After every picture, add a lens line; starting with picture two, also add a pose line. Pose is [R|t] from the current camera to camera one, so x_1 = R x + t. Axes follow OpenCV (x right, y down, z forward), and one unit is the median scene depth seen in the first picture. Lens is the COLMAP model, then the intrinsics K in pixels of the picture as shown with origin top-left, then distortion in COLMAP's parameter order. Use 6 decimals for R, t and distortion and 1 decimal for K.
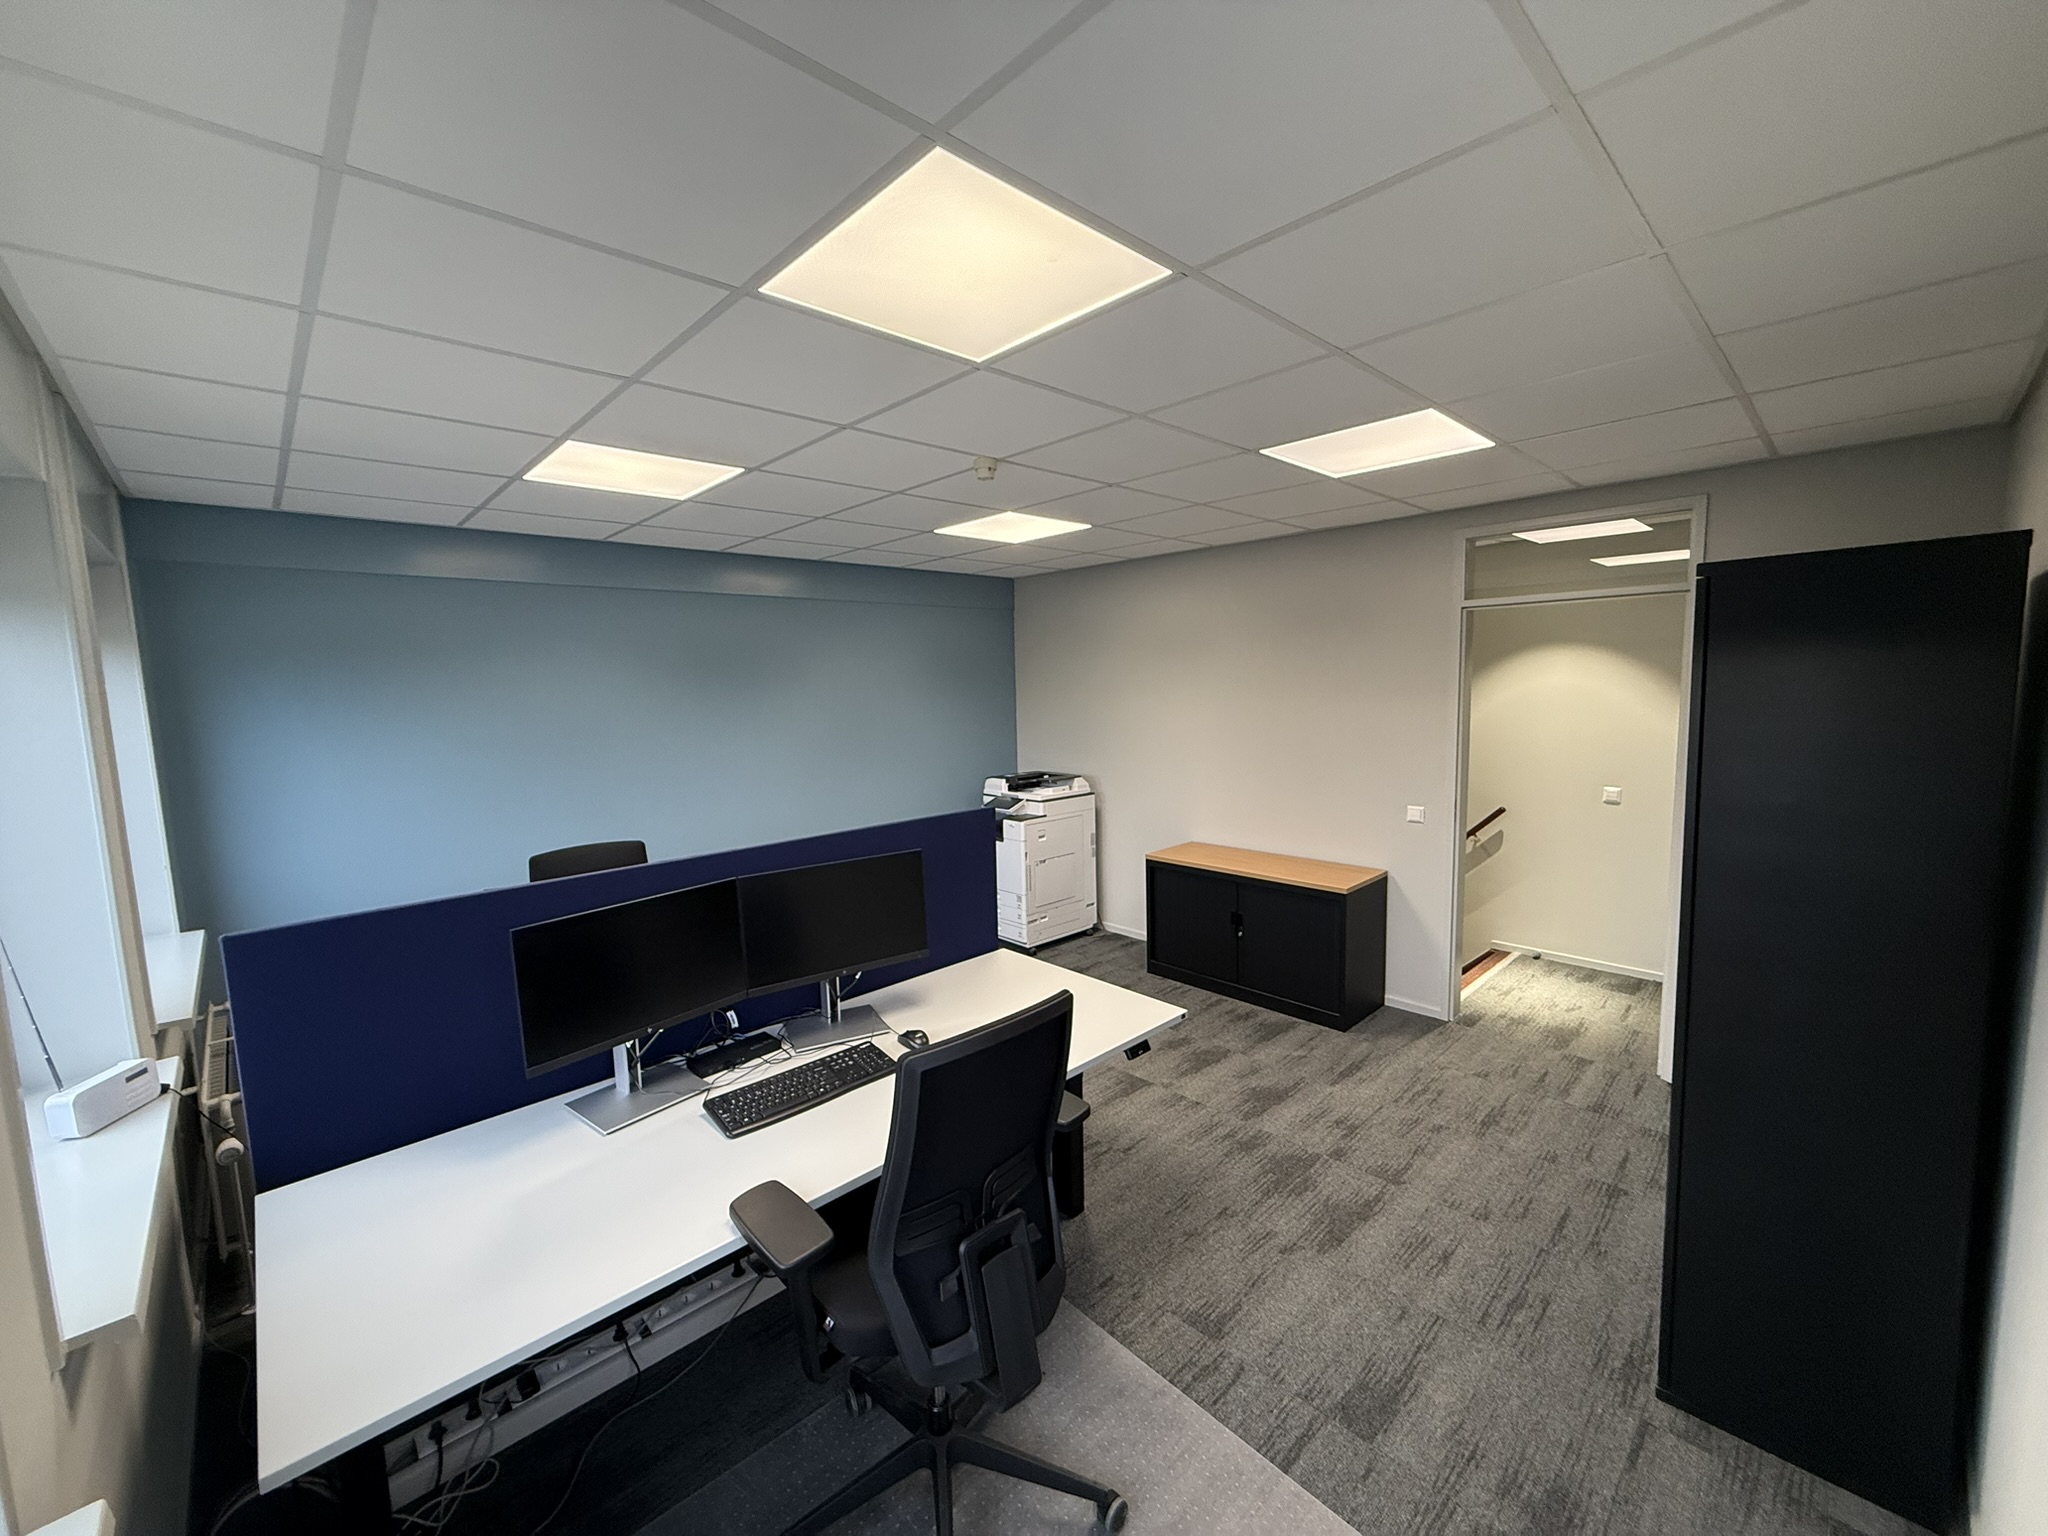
lens RADIAL K [[812.3, 0, 1024.0], [0, 812.3, 768.0], [0, 0, 1]] dist [0.001201, 0.000018]
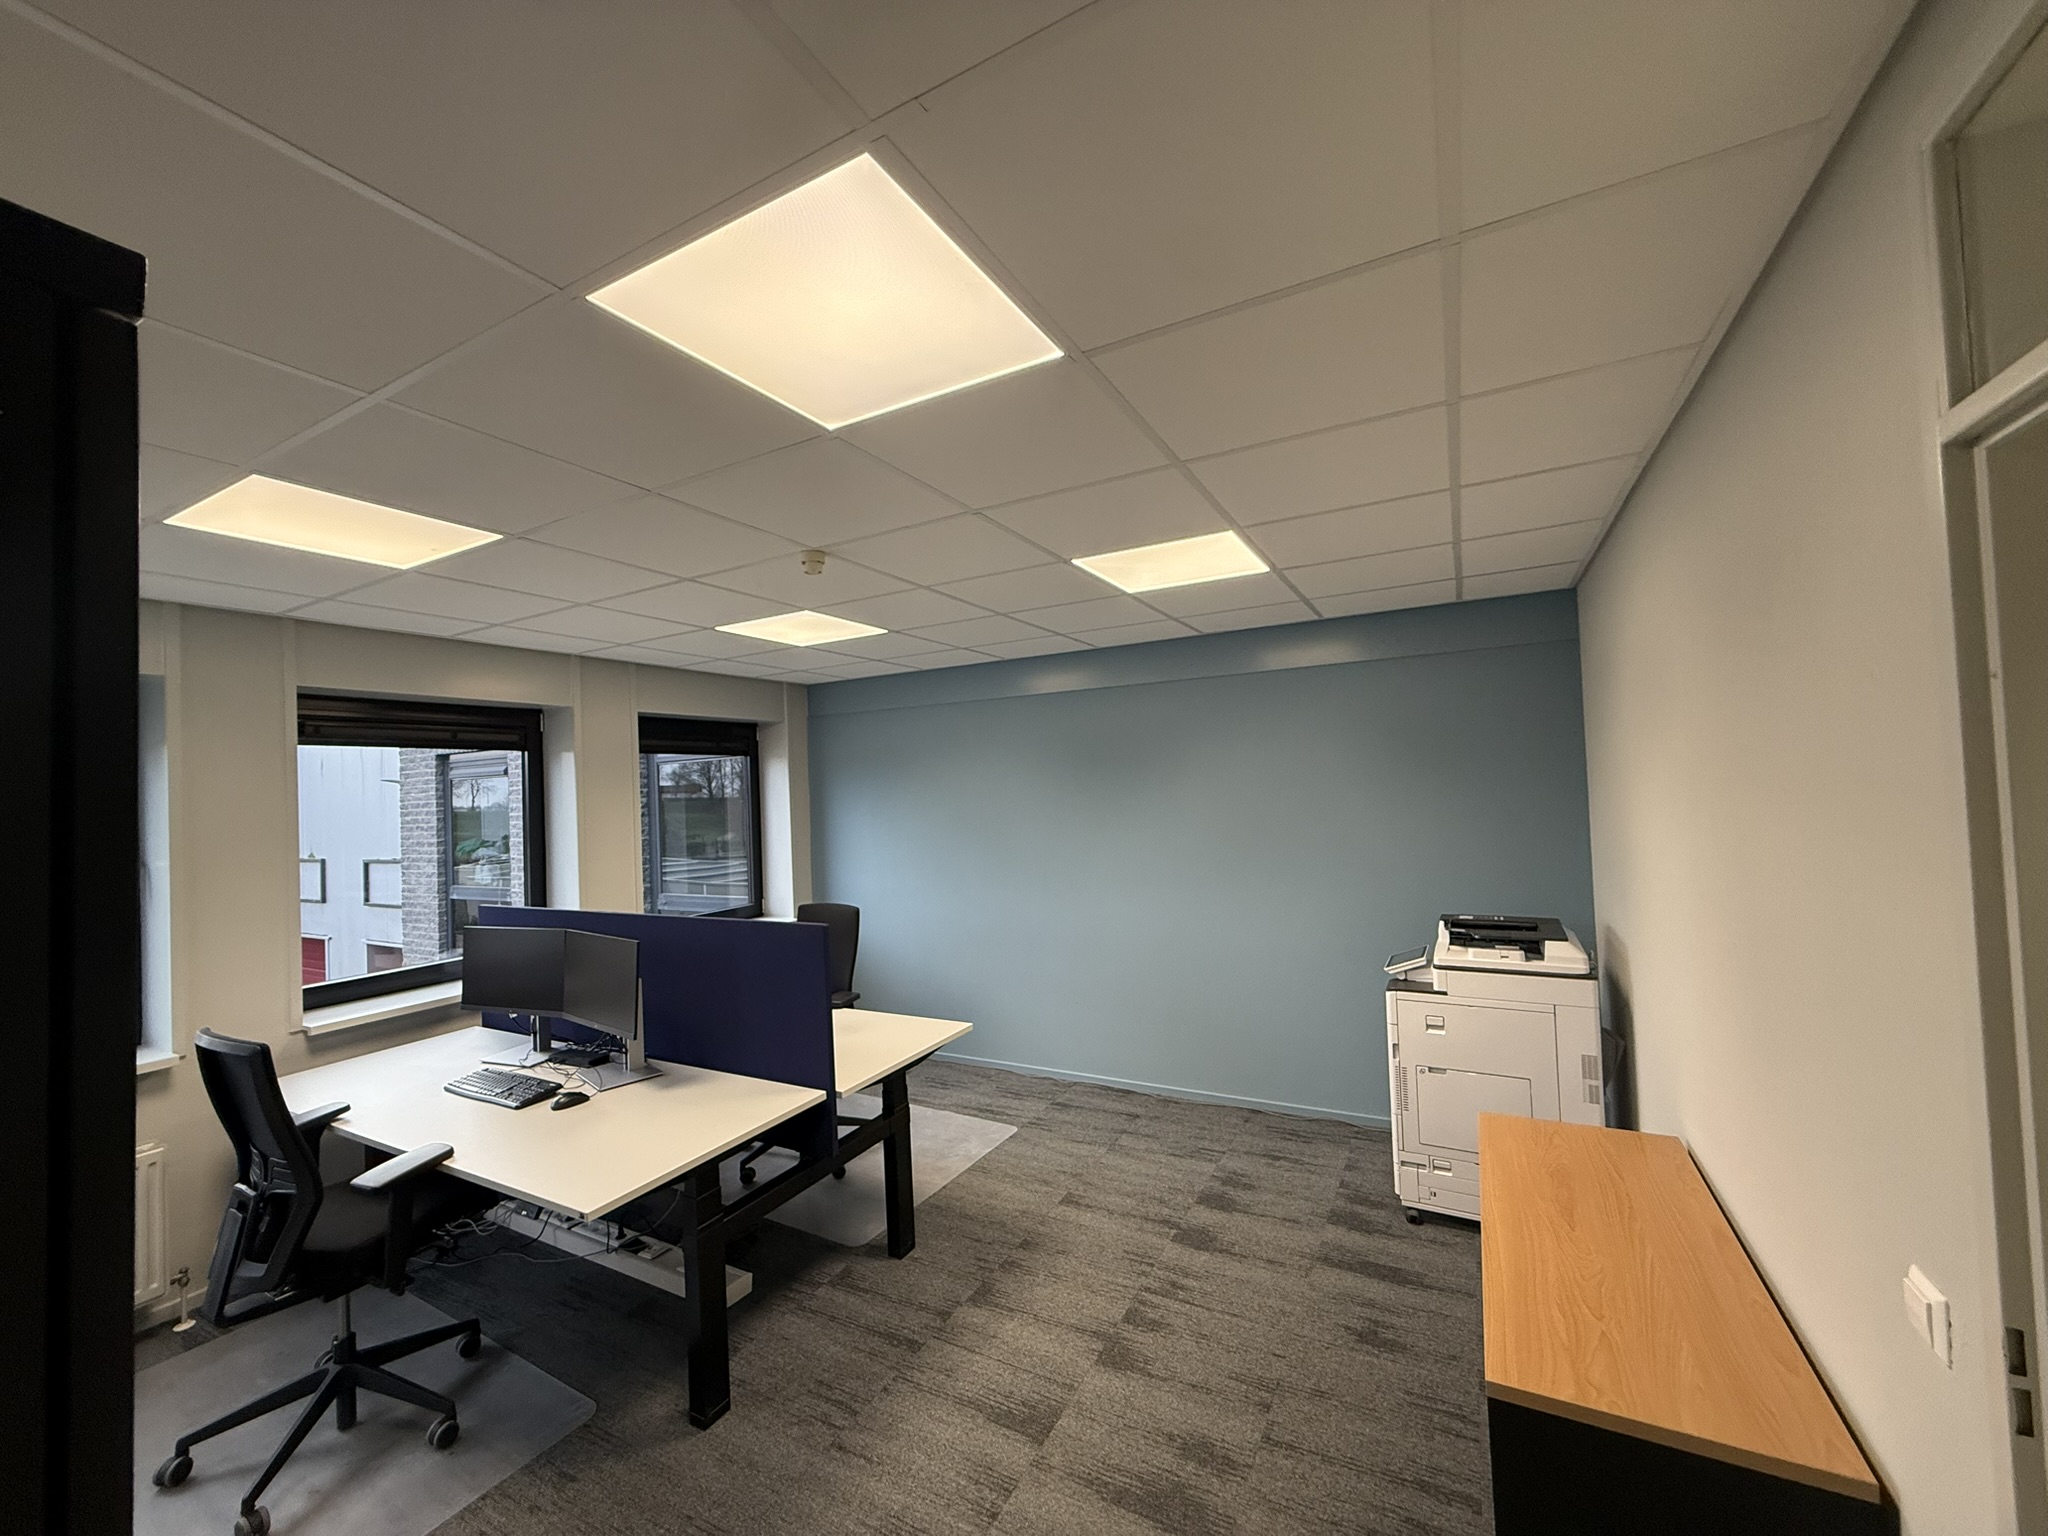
lens RADIAL K [[812.3, 0, 1024.0], [0, 812.3, 768.0], [0, 0, 1]] dist [0.001201, 0.000018]
pose [[0.305011, -0.012529, -0.952267, 0.812821], [-0.071082, 0.996825, -0.035883, -0.099474], [0.949693, 0.078634, 0.303152, 0.844585]]
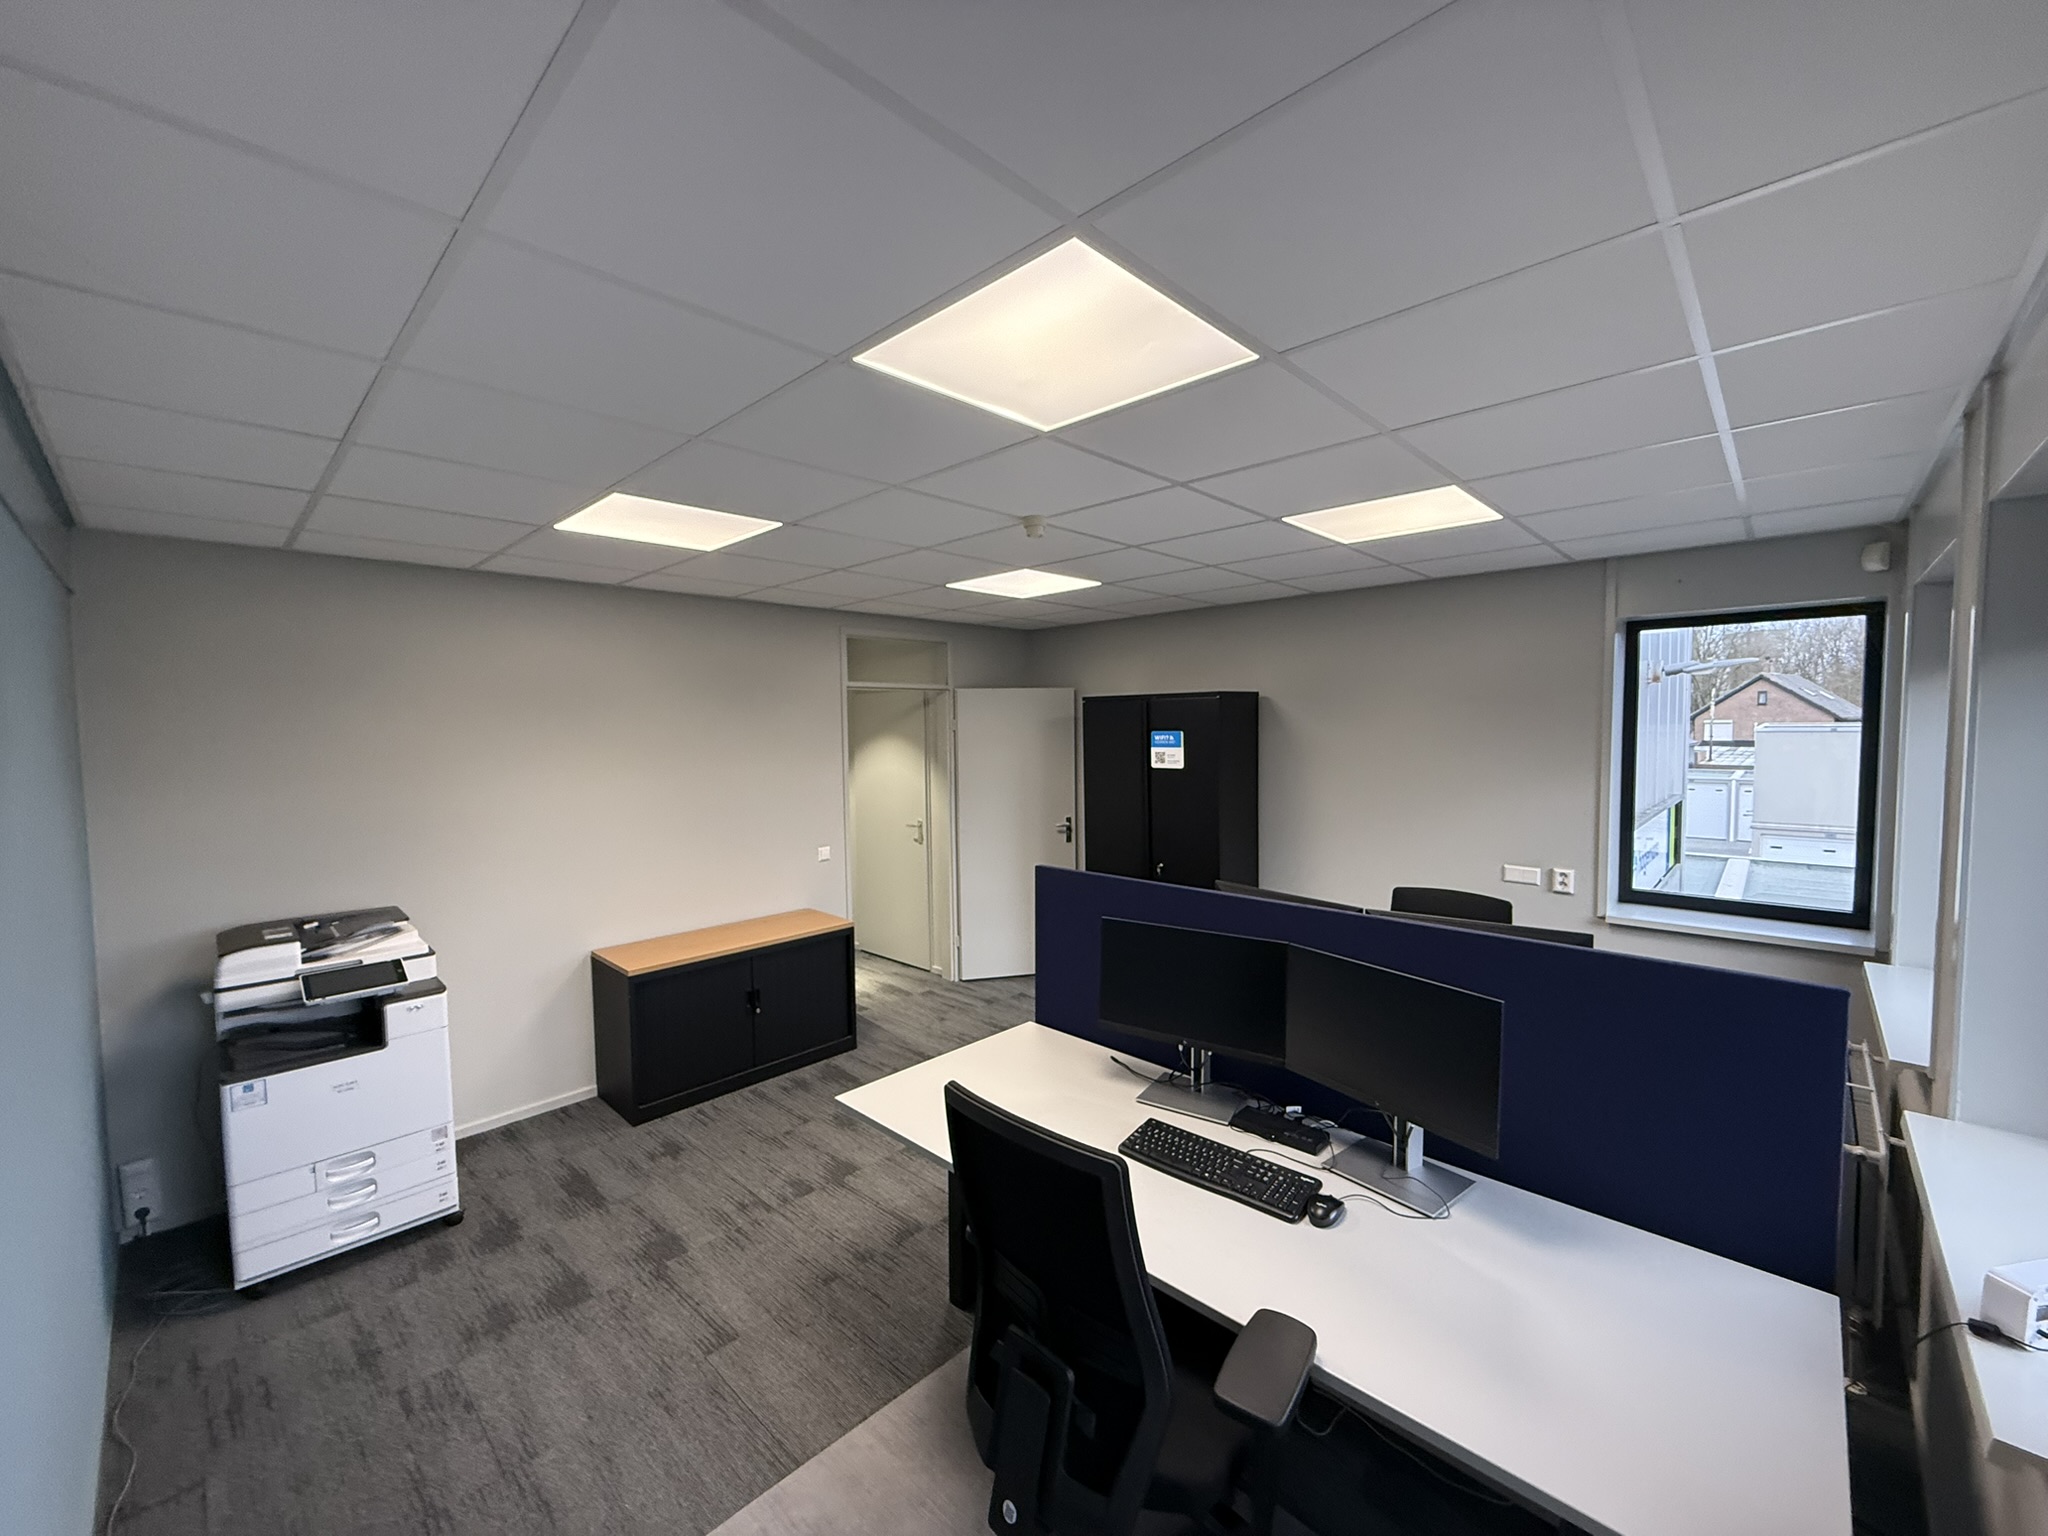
lens RADIAL K [[812.3, 0, 1024.0], [0, 812.3, 768.0], [0, 0, 1]] dist [0.001201, 0.000018]
pose [[-0.045622, -0.029463, 0.998524, -0.929238], [0.121100, 0.992030, 0.034804, -0.096382], [-0.991591, 0.122509, -0.041691, 0.954825]]
